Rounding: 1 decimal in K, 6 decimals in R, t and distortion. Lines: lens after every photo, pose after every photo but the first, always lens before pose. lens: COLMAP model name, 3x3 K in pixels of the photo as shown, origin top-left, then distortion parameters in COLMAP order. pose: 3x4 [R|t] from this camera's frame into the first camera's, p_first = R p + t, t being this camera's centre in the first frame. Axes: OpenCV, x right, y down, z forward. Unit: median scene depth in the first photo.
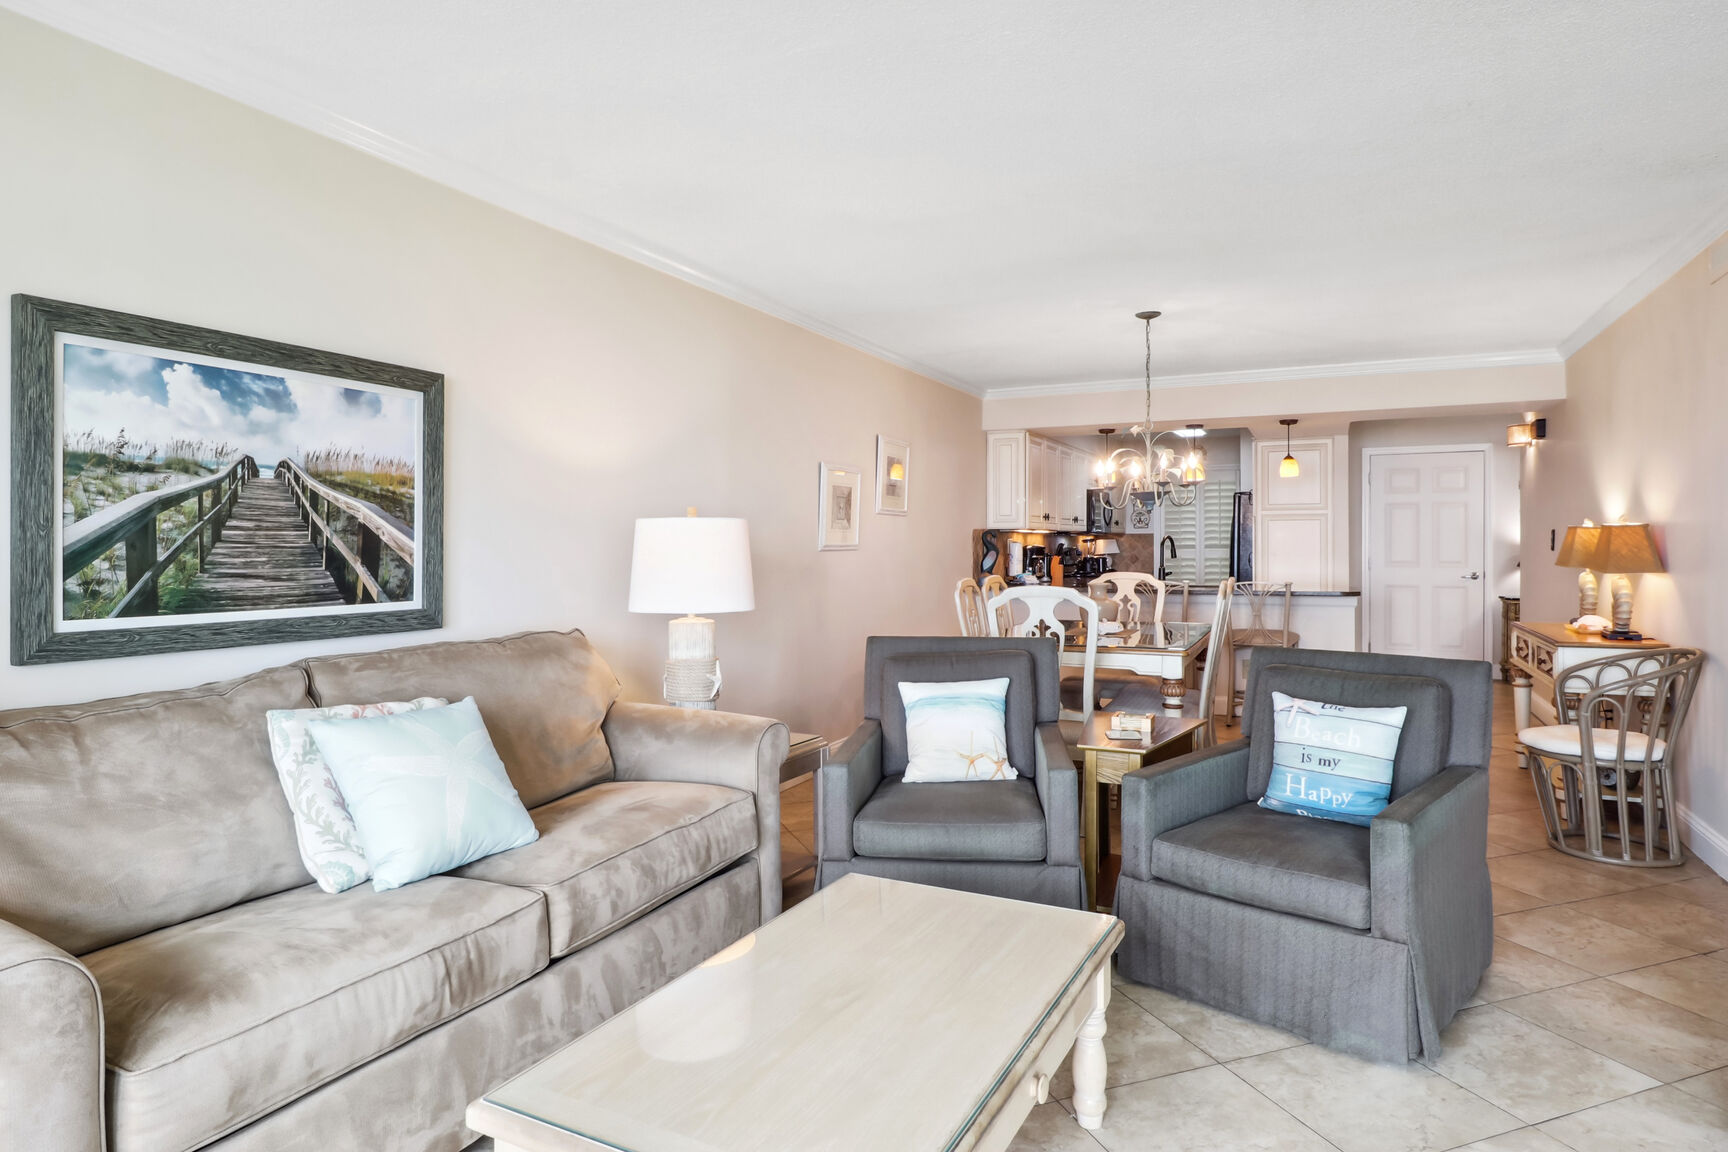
lens RADIAL K [[983.5, 0, 856.7], [0, 983.5, 553.2], [0, 0, 1]] dist [0.005362, -0.012255]
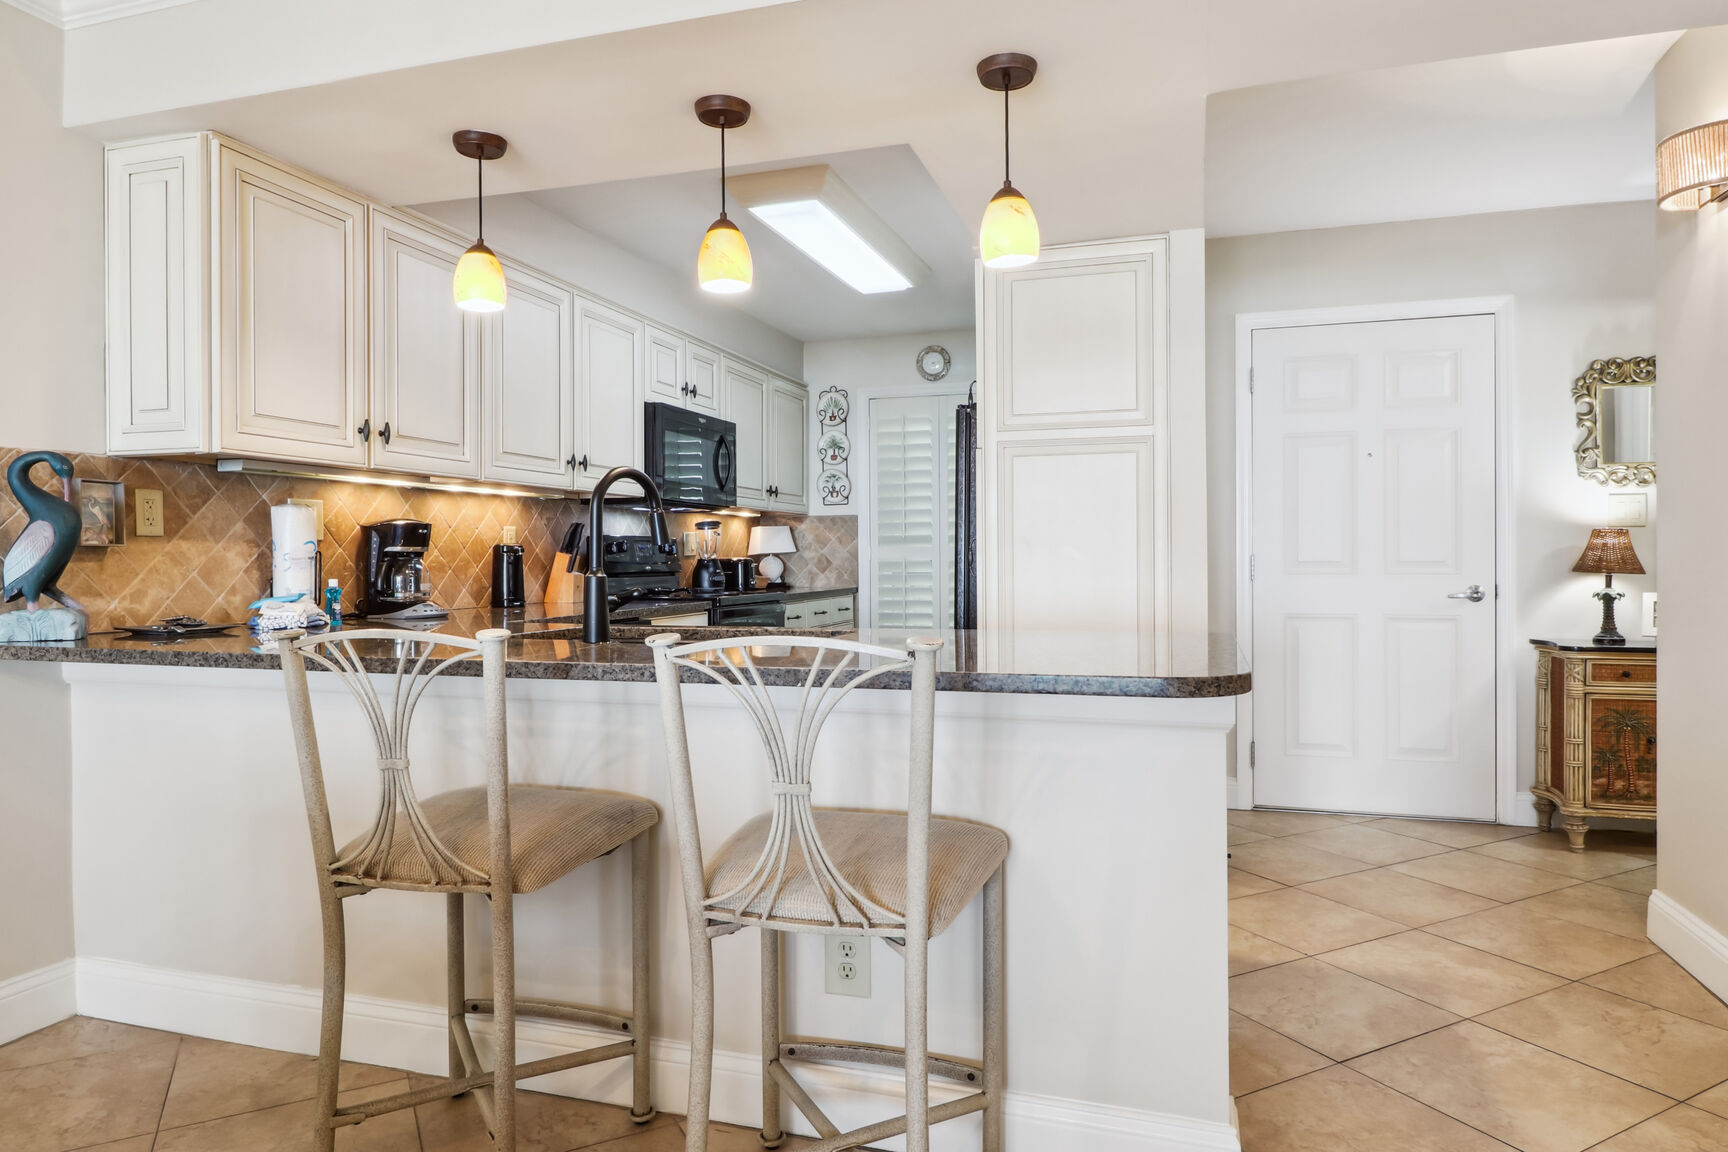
lens RADIAL K [[1058.4, 0, 865.5], [0, 1058.4, 557.3], [0, 0, 1]] dist [0.002709, 0.000297]
pose [[0.989485, -0.001831, 0.144625, 0.947537], [0.003290, 0.999946, -0.009846, 0.034272], [-0.144599, 0.010218, 0.989438, 1.875241]]
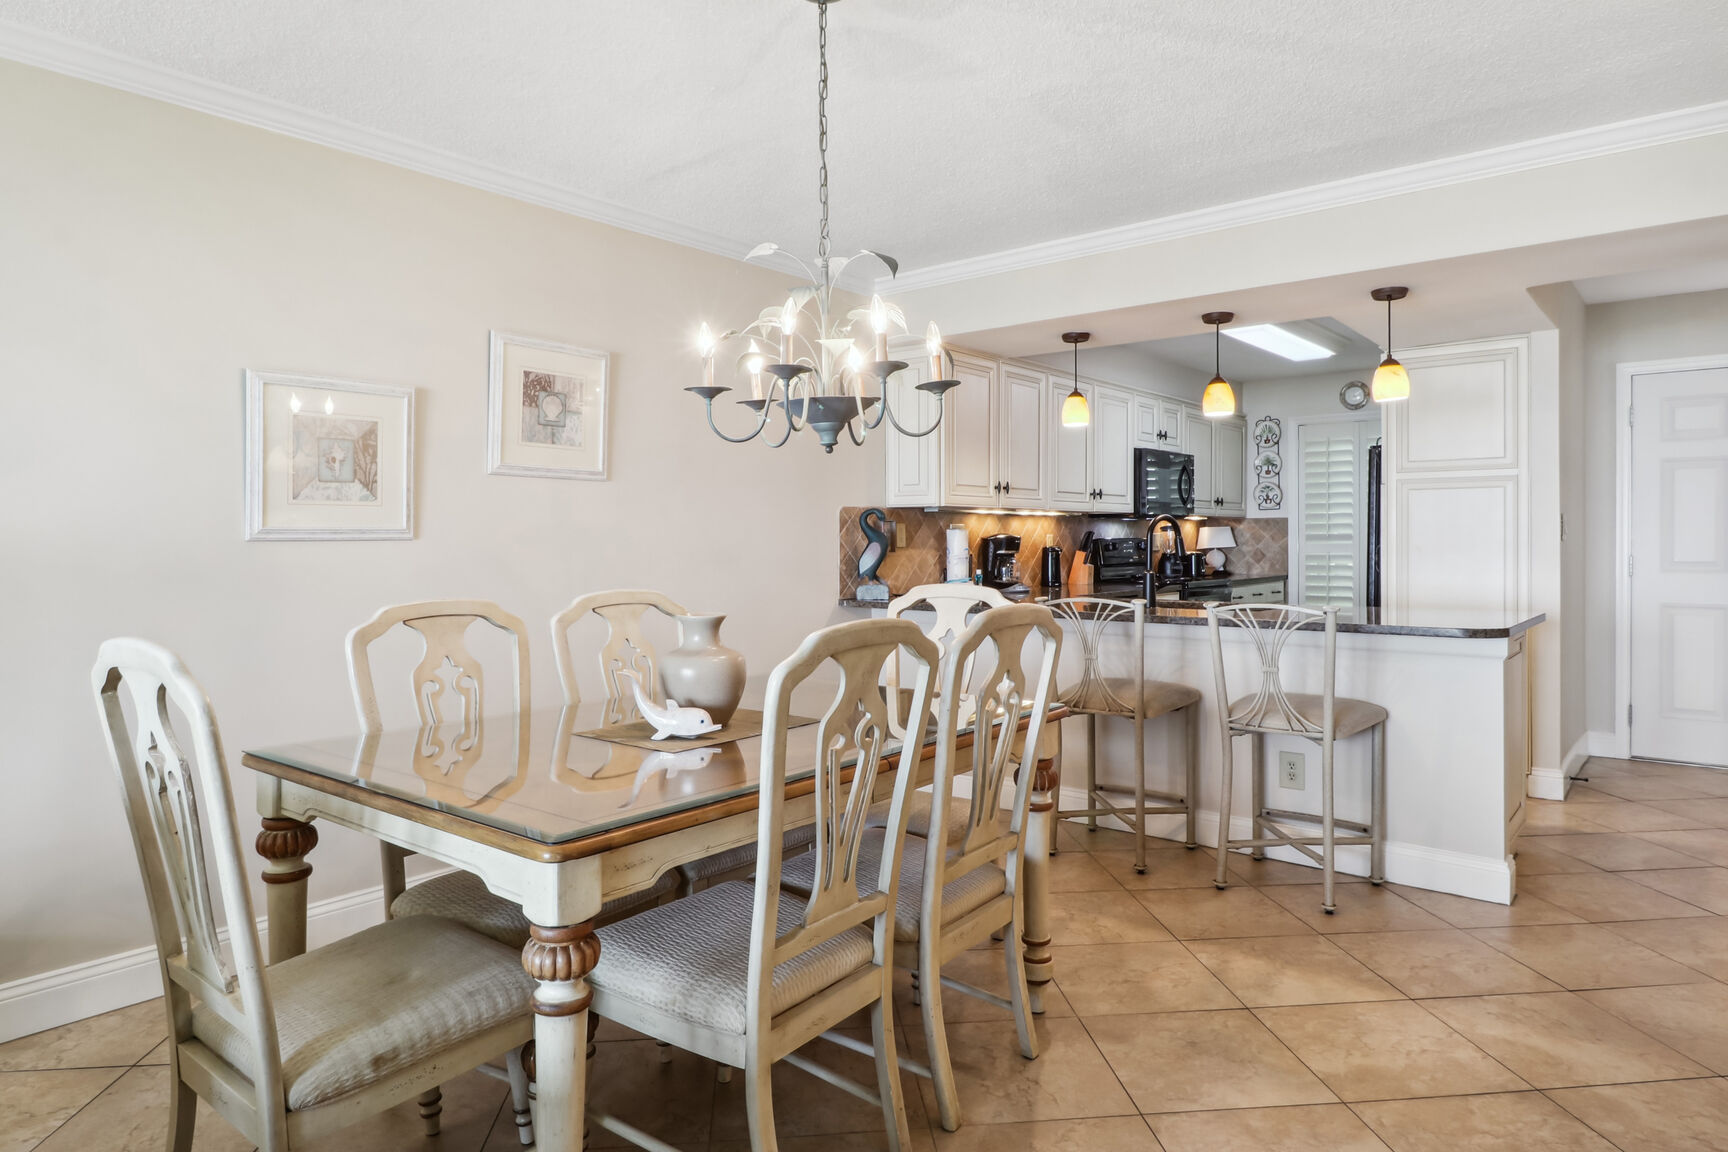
lens RADIAL K [[1046.0, 0, 865.2], [0, 1046.0, 545.1], [0, 0, 1]] dist [0.001306, -0.000604]
pose [[0.971938, 0.001094, -0.235237, 0.807672], [-0.001544, 0.999997, -0.001731, 0.000612], [0.235234, 0.002046, 0.971937, 1.066470]]
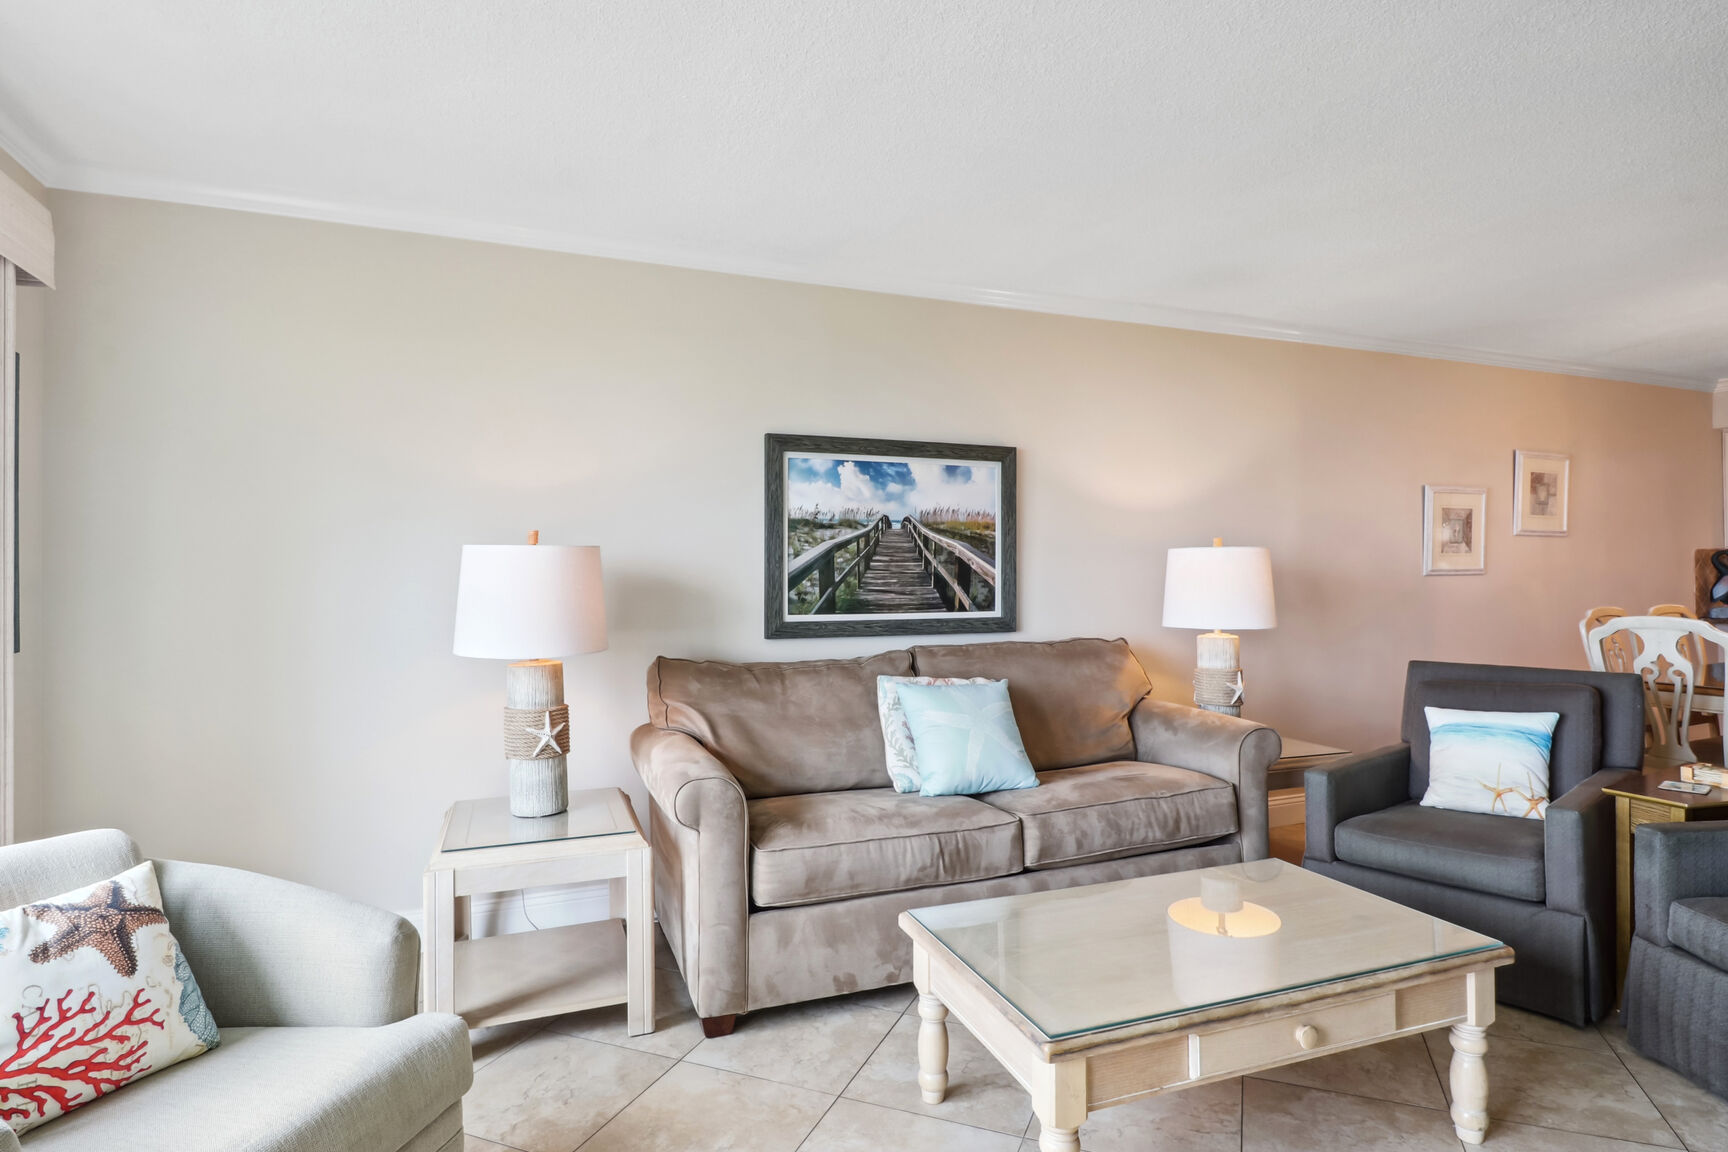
lens RADIAL K [[905.3, 0, 864.5], [0, 905.3, 562.4], [0, 0, 1]] dist [-0.003011, -0.010619]
pose [[0.740111, -0.009199, -0.672422, 0.304816], [-0.002153, 0.999869, -0.016048, 0.000181], [0.672481, 0.013325, 0.739994, -0.086956]]
